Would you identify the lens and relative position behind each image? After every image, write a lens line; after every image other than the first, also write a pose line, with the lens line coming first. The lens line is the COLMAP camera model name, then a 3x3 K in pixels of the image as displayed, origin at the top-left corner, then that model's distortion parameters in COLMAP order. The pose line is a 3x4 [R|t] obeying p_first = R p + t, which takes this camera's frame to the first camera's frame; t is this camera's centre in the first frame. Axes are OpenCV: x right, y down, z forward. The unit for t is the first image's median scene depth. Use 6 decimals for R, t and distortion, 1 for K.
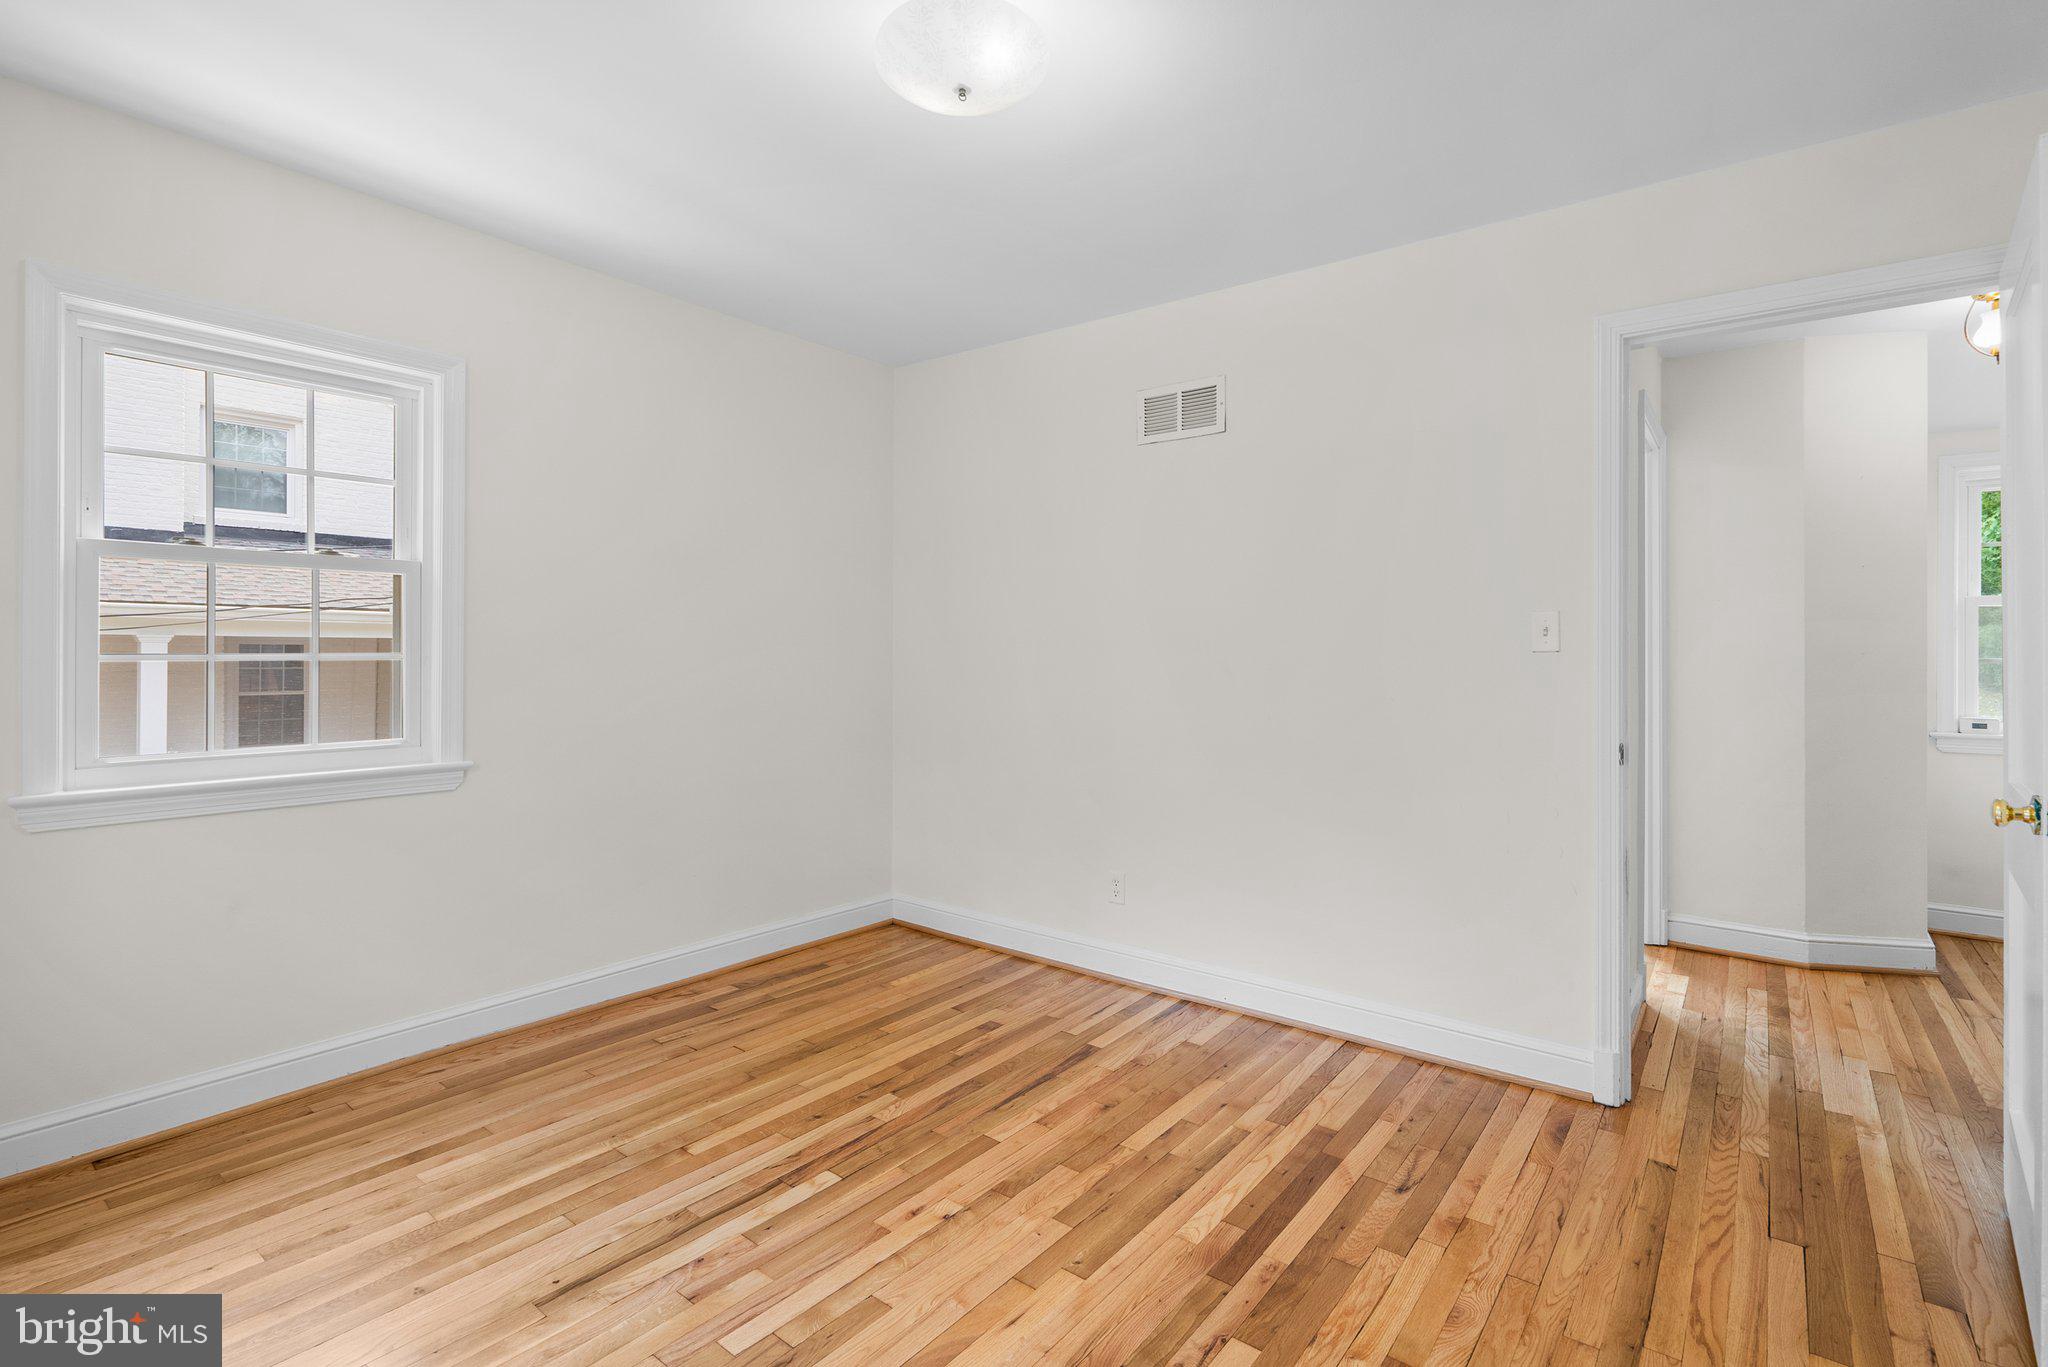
lens RADIAL K [[951.2, 0, 1025.7], [0, 951.2, 654.0], [0, 0, 1]] dist [-0.002232, -0.000523]
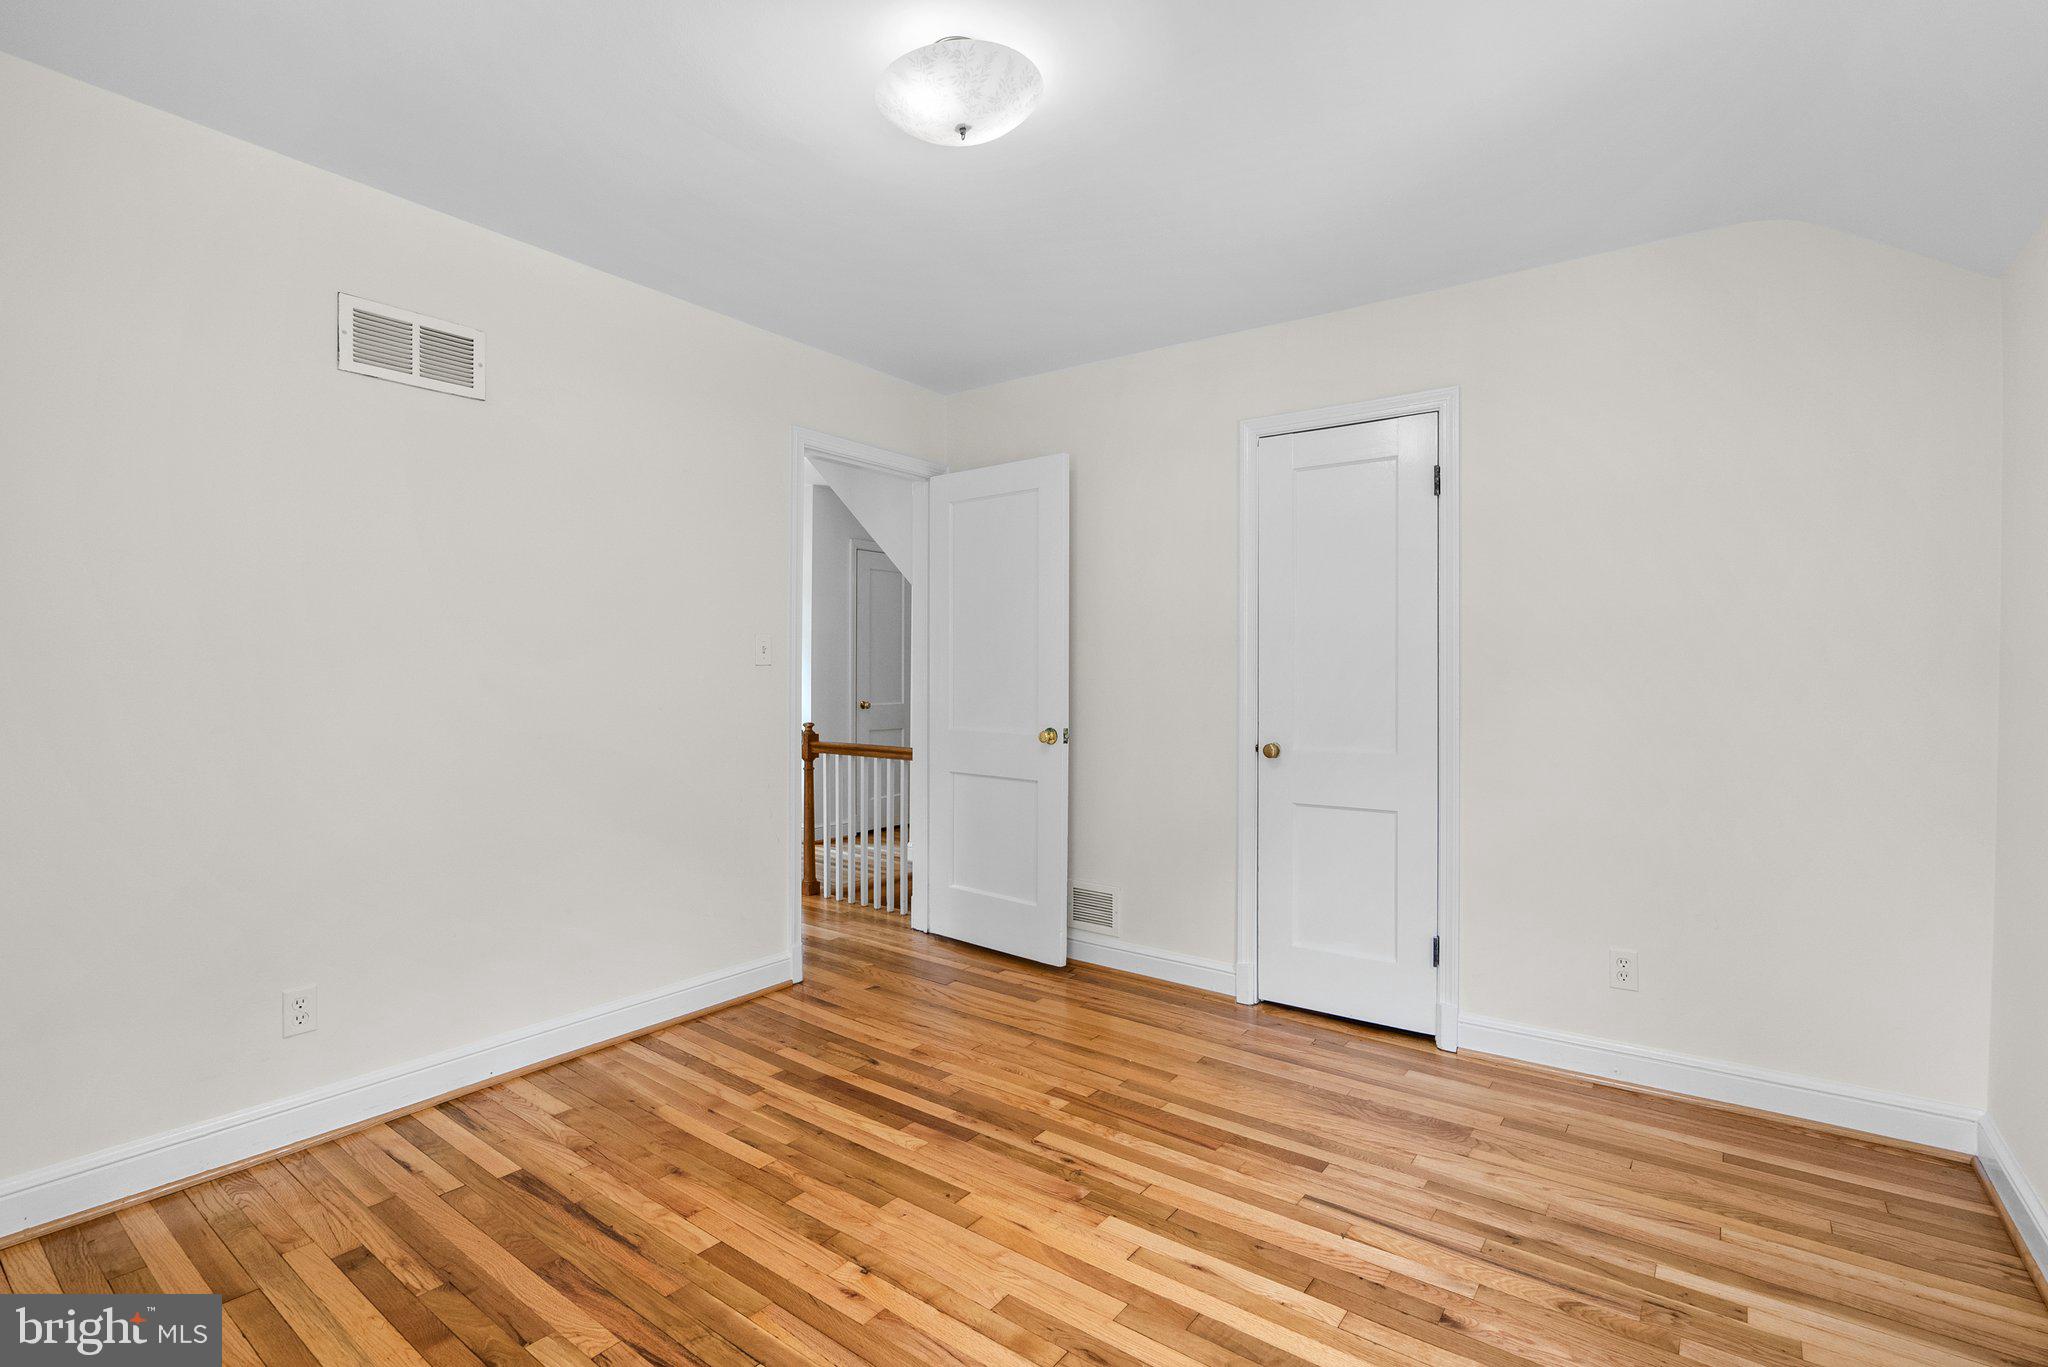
lens RADIAL K [[942.3, 0, 1024.6], [0, 942.3, 671.9], [0, 0, 1]] dist [0.001305, 0.000484]
pose [[-0.019578, -0.008998, 0.999768, -0.813670], [-0.006854, 0.999937, 0.008865, -0.007300], [-0.999785, -0.006679, -0.019638, 0.695309]]
